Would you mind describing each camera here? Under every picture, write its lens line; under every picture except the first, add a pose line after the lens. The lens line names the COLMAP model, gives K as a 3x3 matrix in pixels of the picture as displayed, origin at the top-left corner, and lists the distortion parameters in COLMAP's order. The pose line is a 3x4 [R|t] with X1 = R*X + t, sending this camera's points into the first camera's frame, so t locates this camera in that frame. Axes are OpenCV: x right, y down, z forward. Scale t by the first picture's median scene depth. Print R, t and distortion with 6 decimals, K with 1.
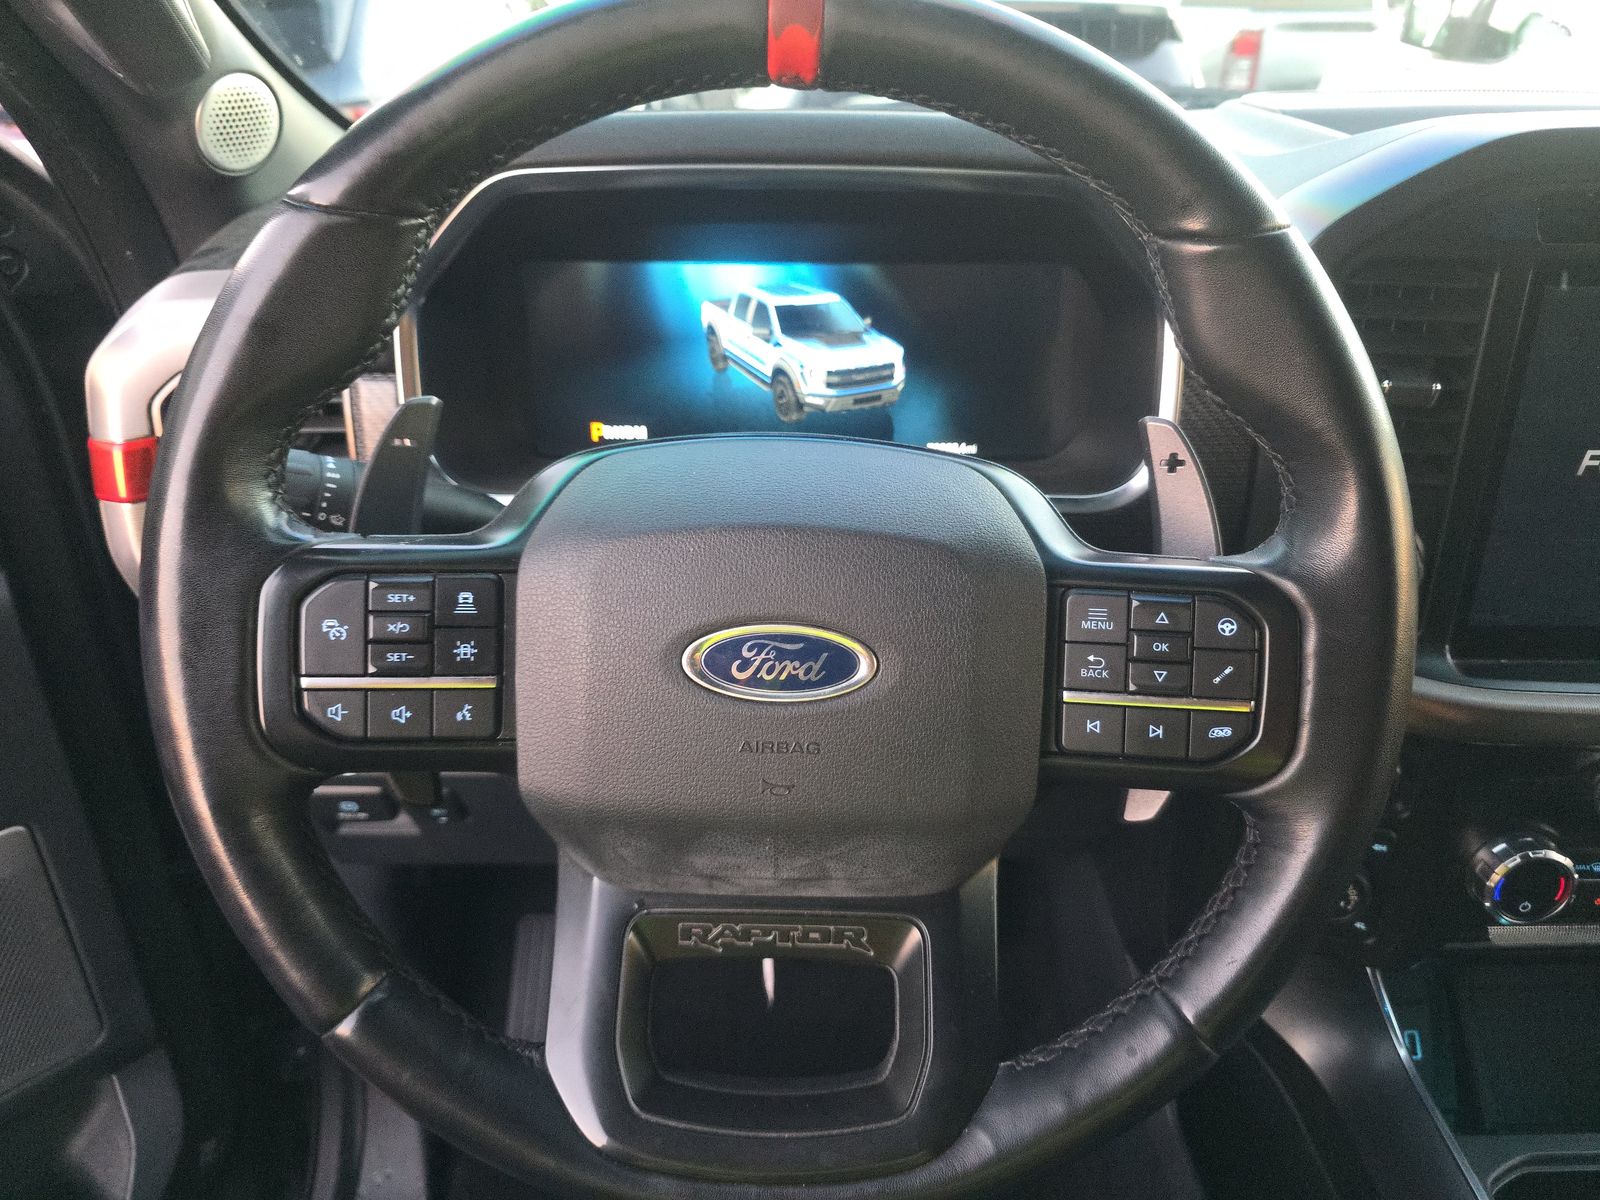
lens RADIAL K [[1102.4, 0, 799.5], [0, 1102.4, 568.1], [0, 0, 1]] dist [0.051627, -0.038077]
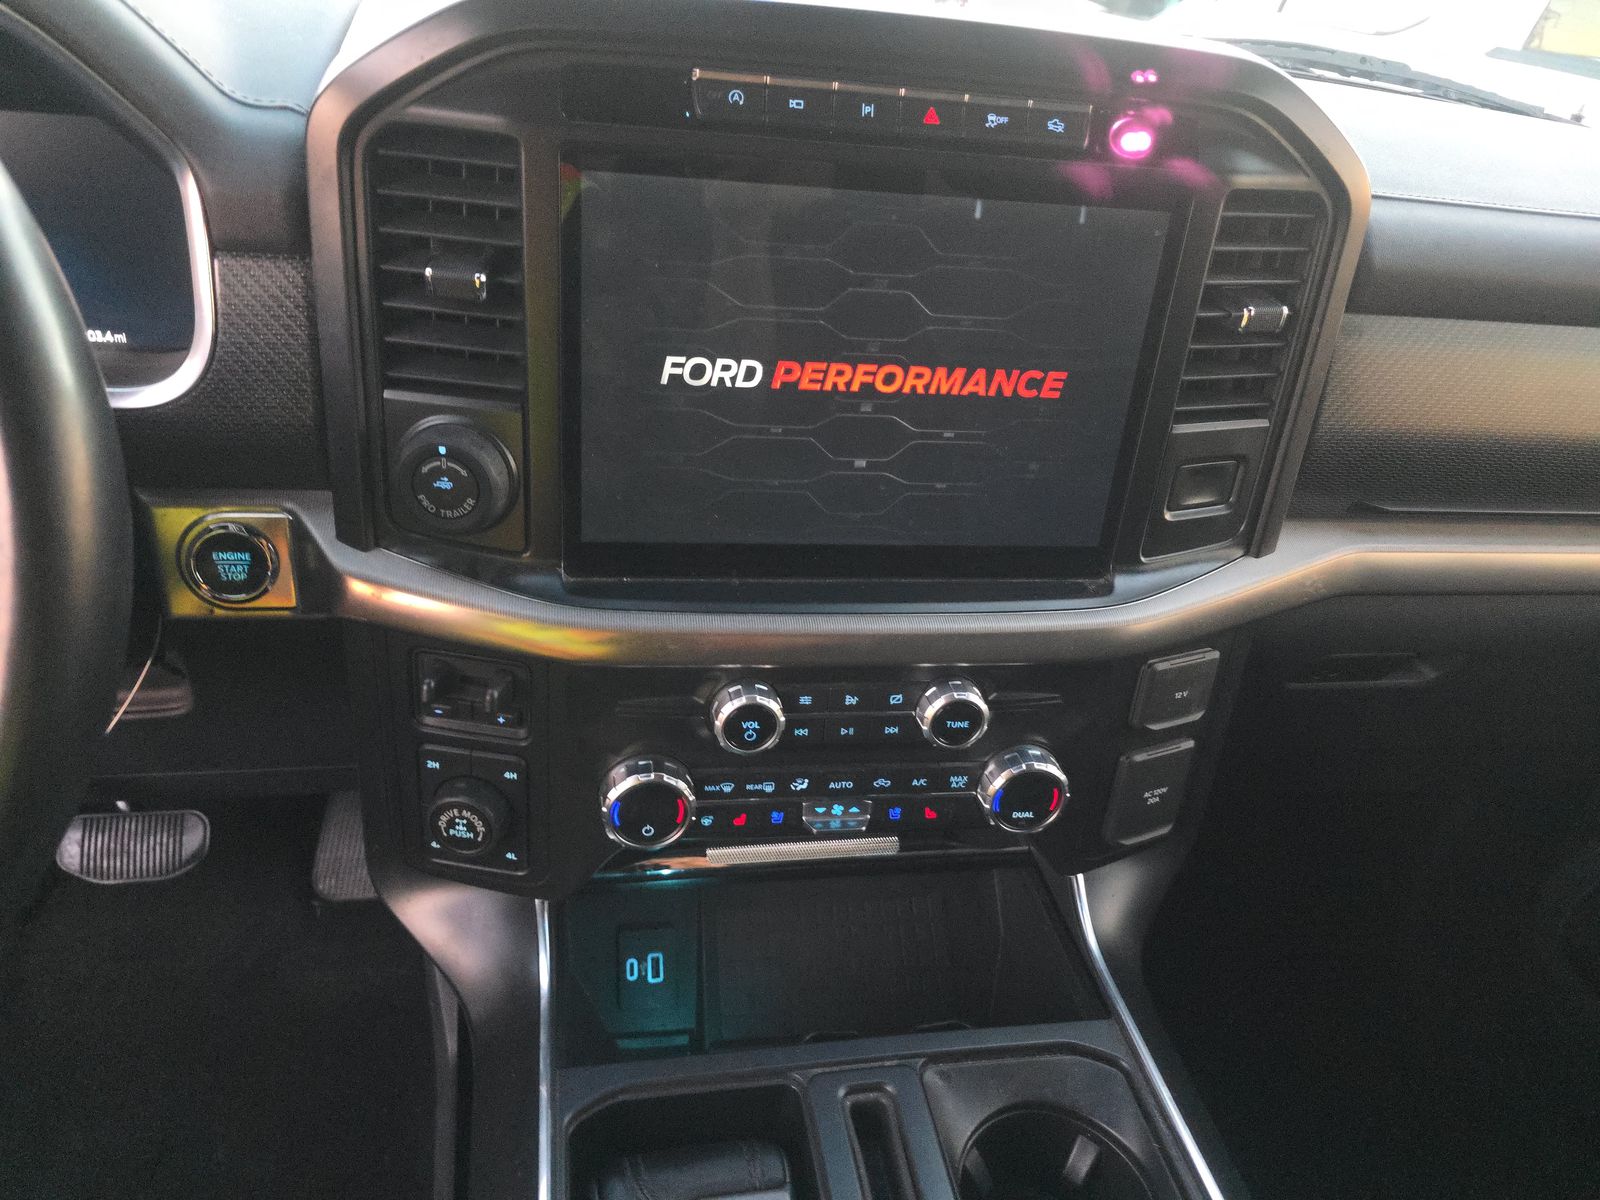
lens RADIAL K [[1102.4, 0, 799.5], [0, 1102.4, 568.1], [0, 0, 1]] dist [0.051627, -0.038077]
pose [[0.987870, 0.001922, 0.155273, 0.625233], [-0.012066, 0.997850, 0.064412, 0.010833], [-0.154816, -0.065504, 0.985769, 0.045657]]
